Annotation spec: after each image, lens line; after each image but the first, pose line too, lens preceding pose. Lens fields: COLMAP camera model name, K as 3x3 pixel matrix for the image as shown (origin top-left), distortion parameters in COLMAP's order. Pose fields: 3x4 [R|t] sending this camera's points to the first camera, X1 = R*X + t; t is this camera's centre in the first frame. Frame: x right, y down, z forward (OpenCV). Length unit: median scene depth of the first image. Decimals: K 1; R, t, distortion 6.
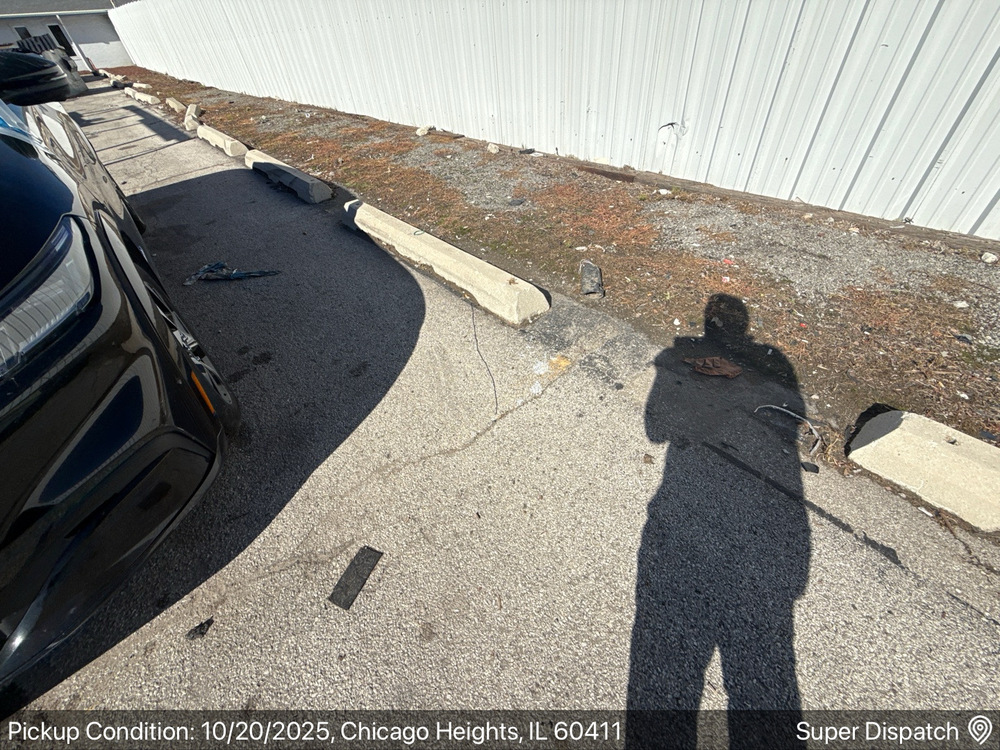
lens RADIAL K [[396.6, 0, 501.1], [0, 396.6, 375.9], [0, 0, 1]] dist [0.001349, -0.000530]
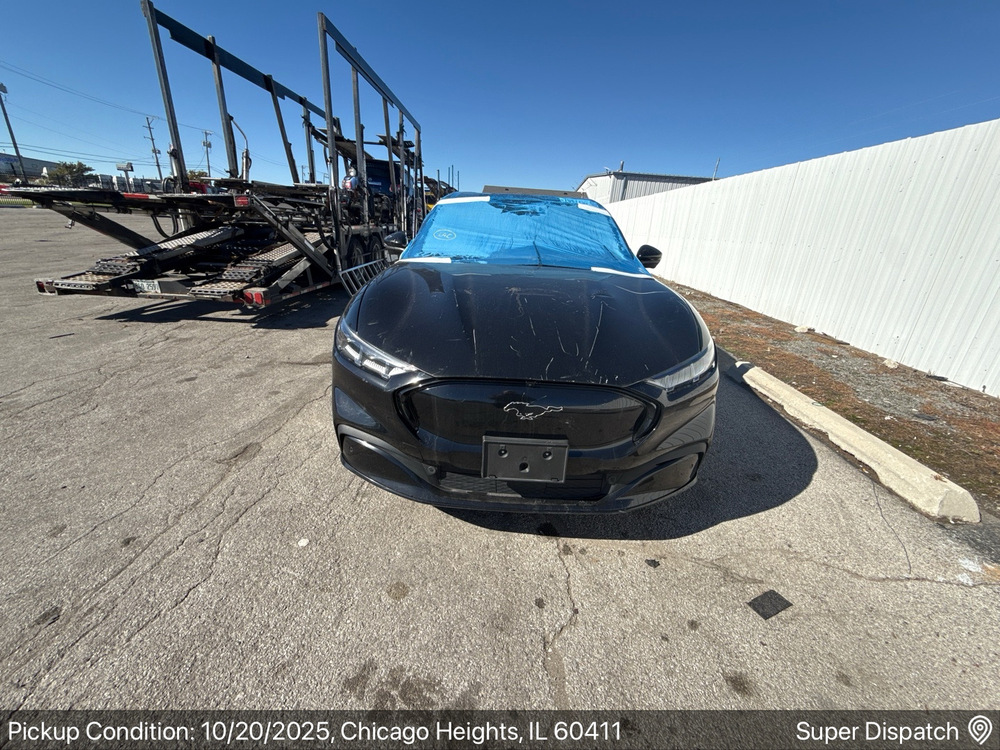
lens RADIAL K [[396.6, 0, 499.6], [0, 396.6, 375.3], [0, 0, 1]] dist [0.001349, -0.000530]
pose [[0.729534, 0.346975, -0.589397, -0.220761], [-0.536380, 0.824933, -0.178277, 0.259100], [0.424355, 0.446200, 0.787927, -0.322108]]
